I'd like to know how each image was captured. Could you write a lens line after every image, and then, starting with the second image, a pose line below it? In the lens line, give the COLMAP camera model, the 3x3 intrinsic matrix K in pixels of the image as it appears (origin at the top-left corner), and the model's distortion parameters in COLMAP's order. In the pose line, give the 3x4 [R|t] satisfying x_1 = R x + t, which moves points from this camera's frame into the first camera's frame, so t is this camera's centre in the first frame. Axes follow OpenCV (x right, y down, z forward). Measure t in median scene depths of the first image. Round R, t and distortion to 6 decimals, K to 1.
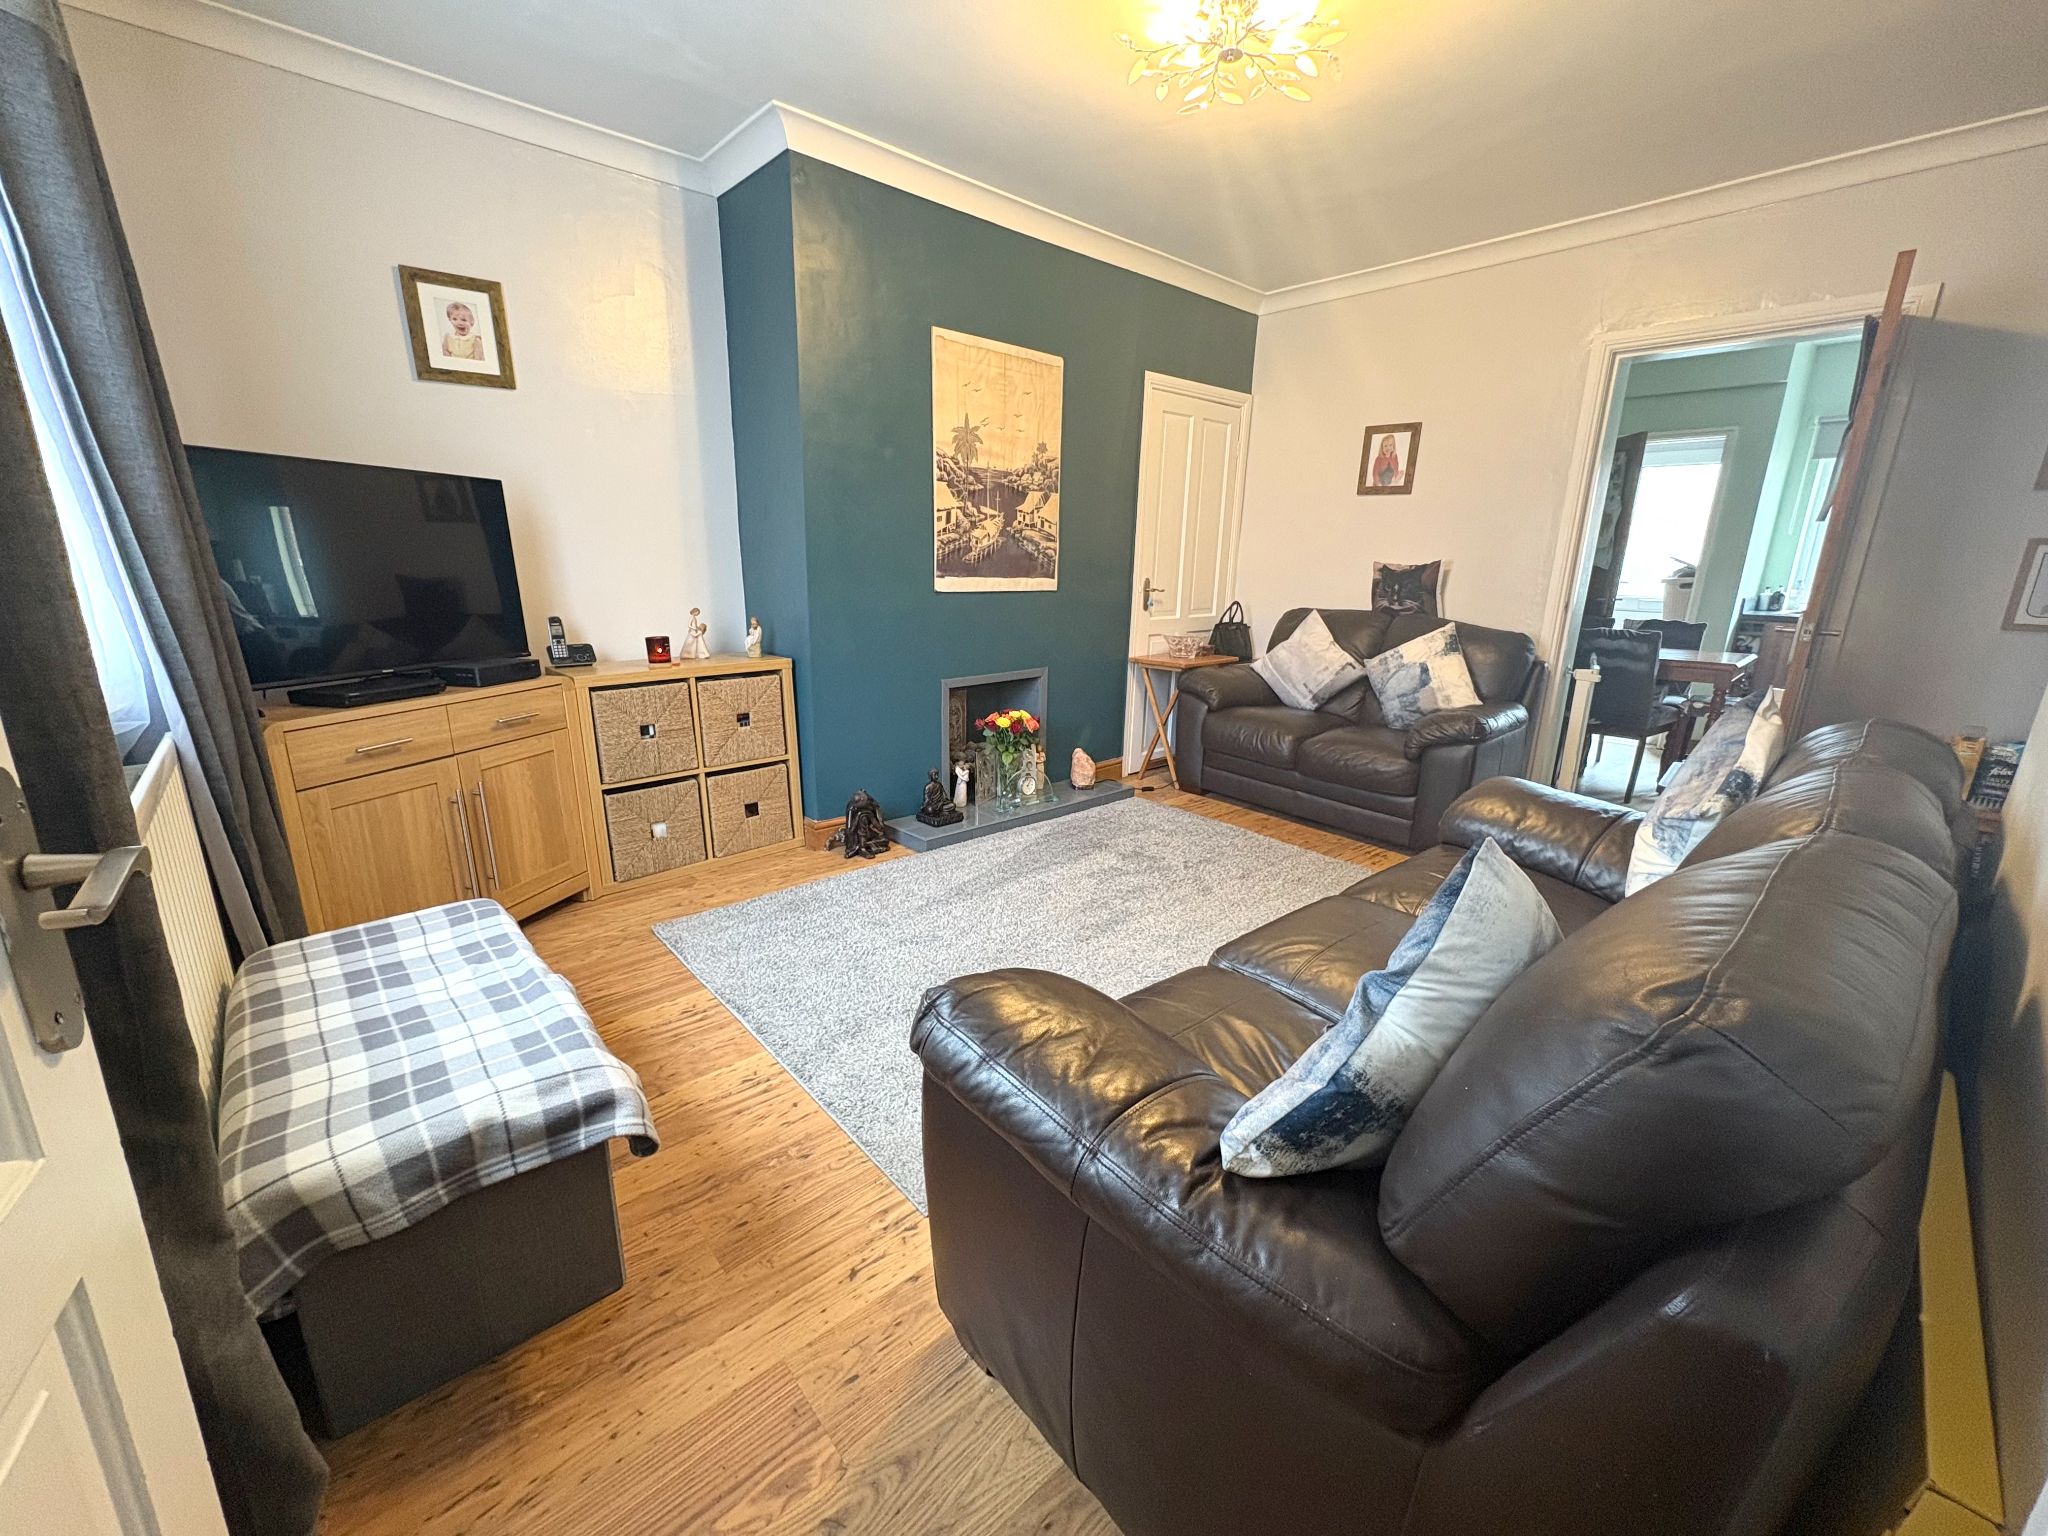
lens RADIAL K [[825.0, 0, 1022.4], [0, 825.0, 768.6], [0, 0, 1]] dist [-0.000289, -0.000066]
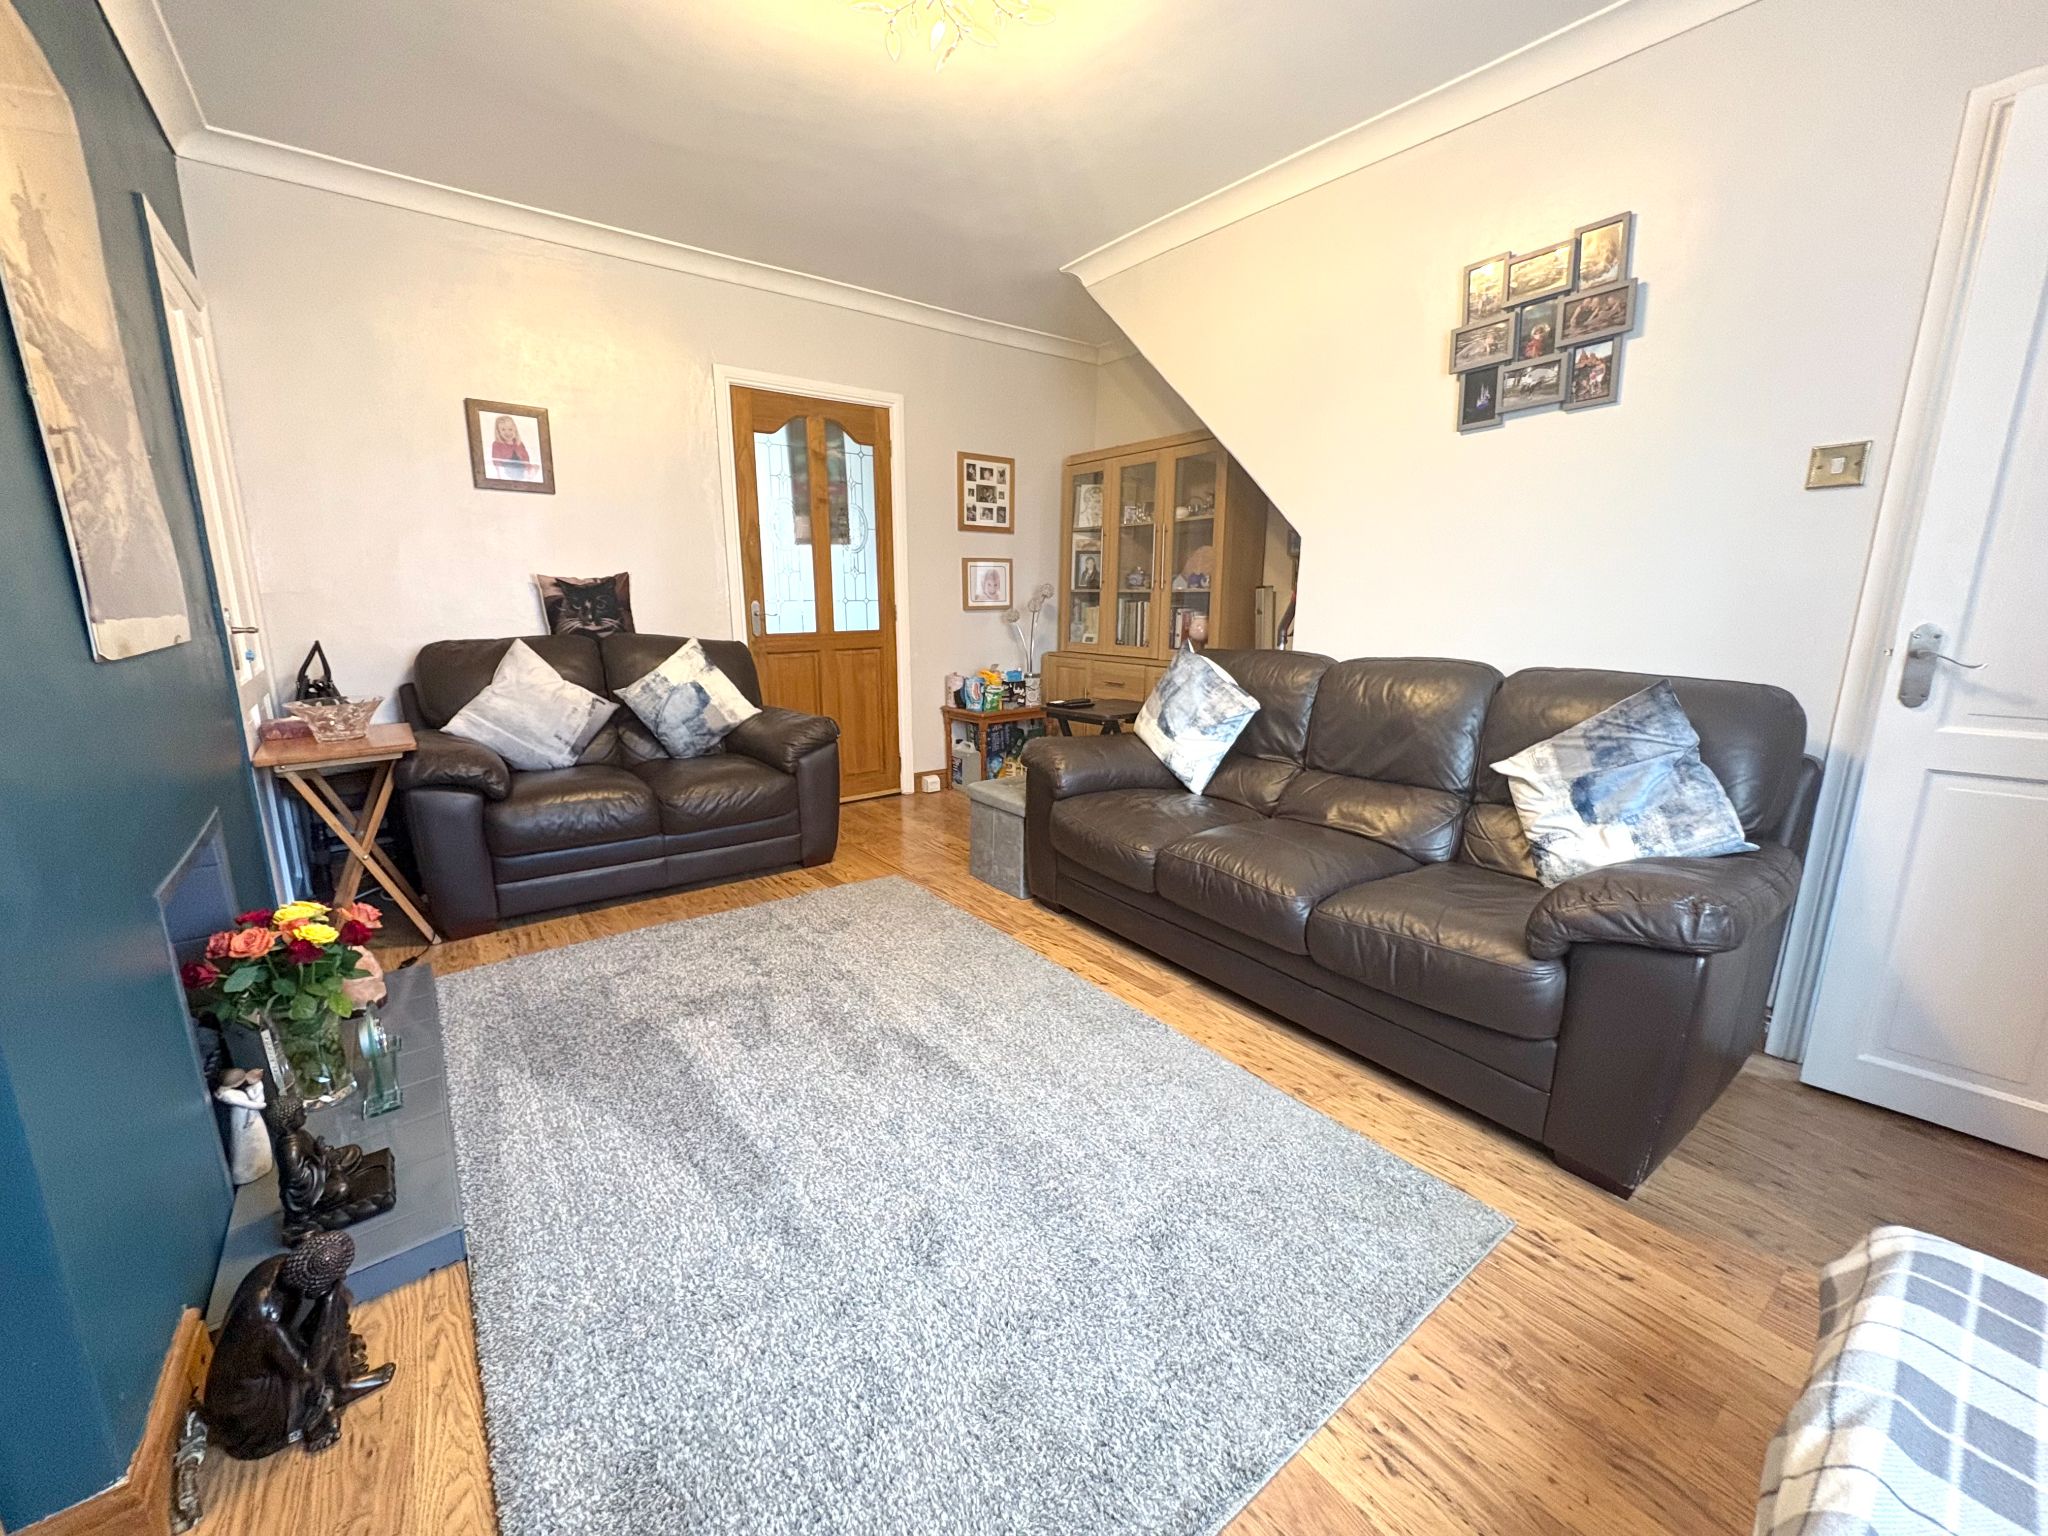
lens RADIAL K [[825.0, 0, 1023.2], [0, 825.0, 767.7], [0, 0, 1]] dist [-0.000289, -0.000066]
pose [[0.063908, -0.233070, 0.970358, -0.404080], [0.254765, 0.943937, 0.209945, -0.134758], [-0.964889, 0.233796, 0.119703, 0.542946]]
